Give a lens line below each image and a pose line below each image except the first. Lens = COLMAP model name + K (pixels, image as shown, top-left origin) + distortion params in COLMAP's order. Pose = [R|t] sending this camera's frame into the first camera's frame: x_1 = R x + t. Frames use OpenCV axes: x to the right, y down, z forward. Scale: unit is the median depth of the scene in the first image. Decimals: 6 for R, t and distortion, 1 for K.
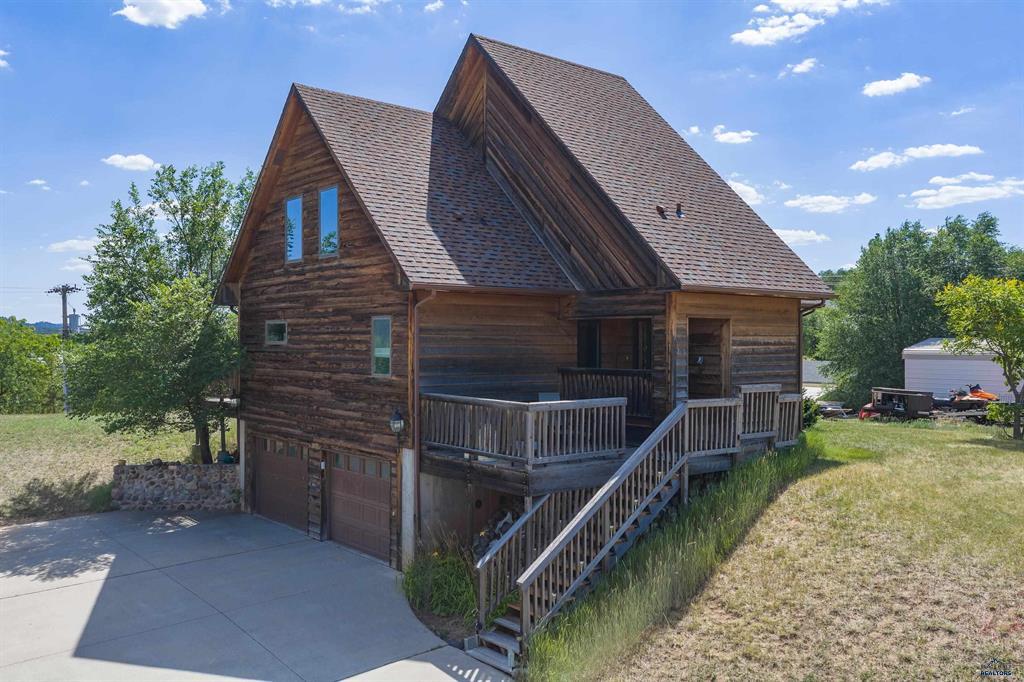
lens RADIAL K [[835.5, 0, 512.0], [0, 835.5, 341.0], [0, 0, 1]] dist [0.016824, -0.004911]
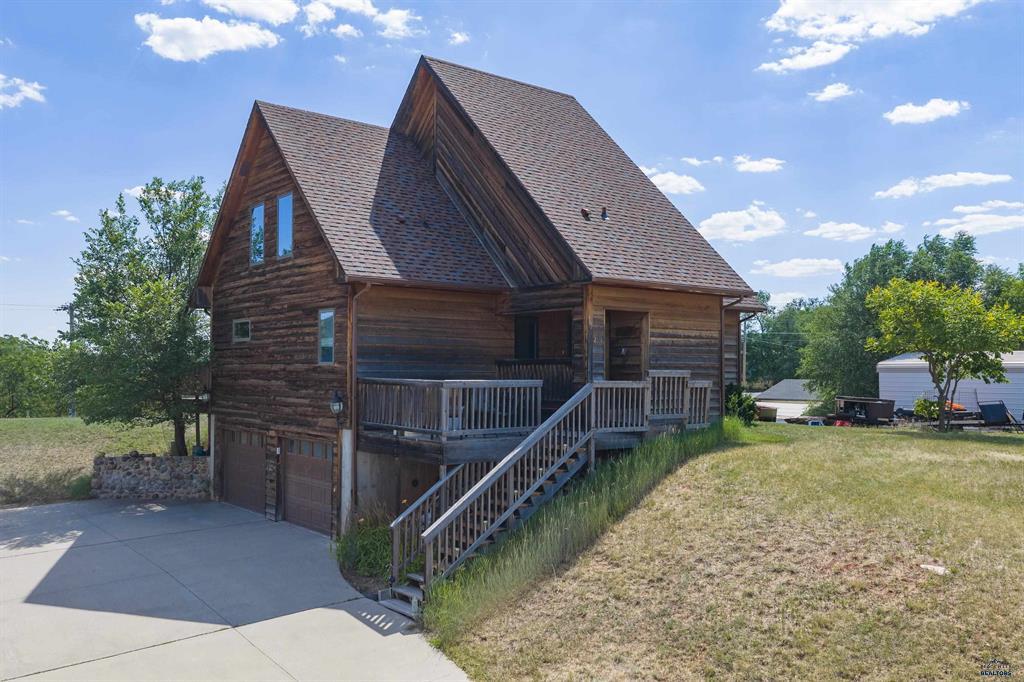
lens RADIAL K [[835.5, 0, 512.0], [0, 835.5, 341.0], [0, 0, 1]] dist [0.016824, -0.004911]
pose [[0.999747, 0.000390, -0.022507, 0.108874], [-0.001180, 0.999382, -0.035124, 0.049166], [0.022480, 0.035142, 0.999129, -0.083150]]
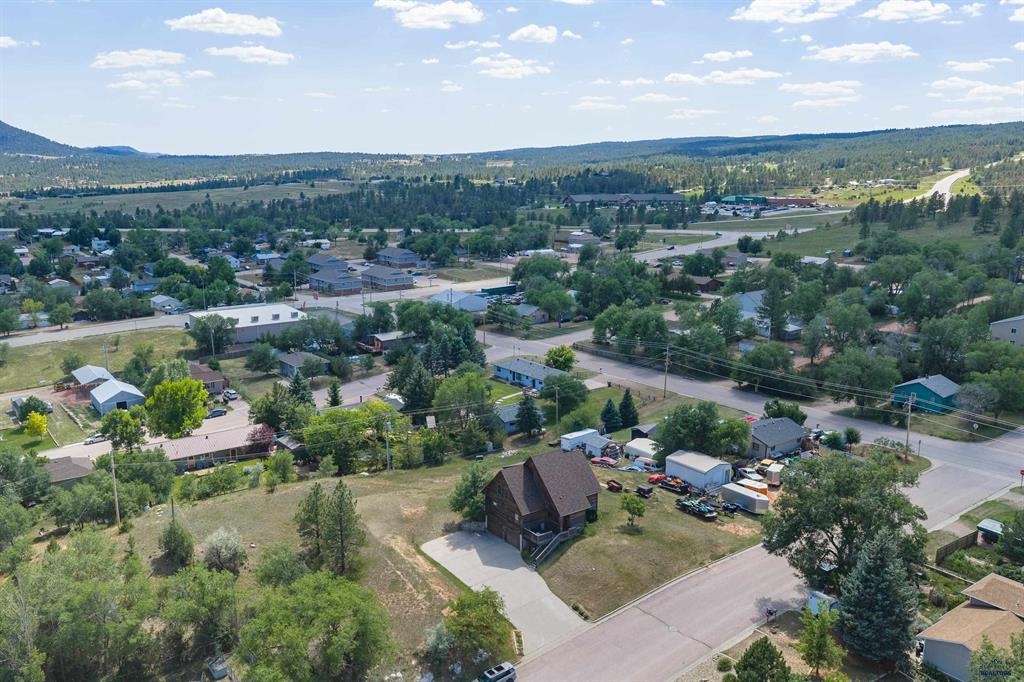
lens RADIAL K [[835.5, 0, 512.0], [0, 835.5, 341.0], [0, 0, 1]] dist [0.016824, -0.004911]
pose [[0.996432, 0.004379, -0.084281, 0.339158], [0.012284, 0.980493, 0.196170, -2.537400], [0.083496, -0.196505, 0.976941, -4.912820]]
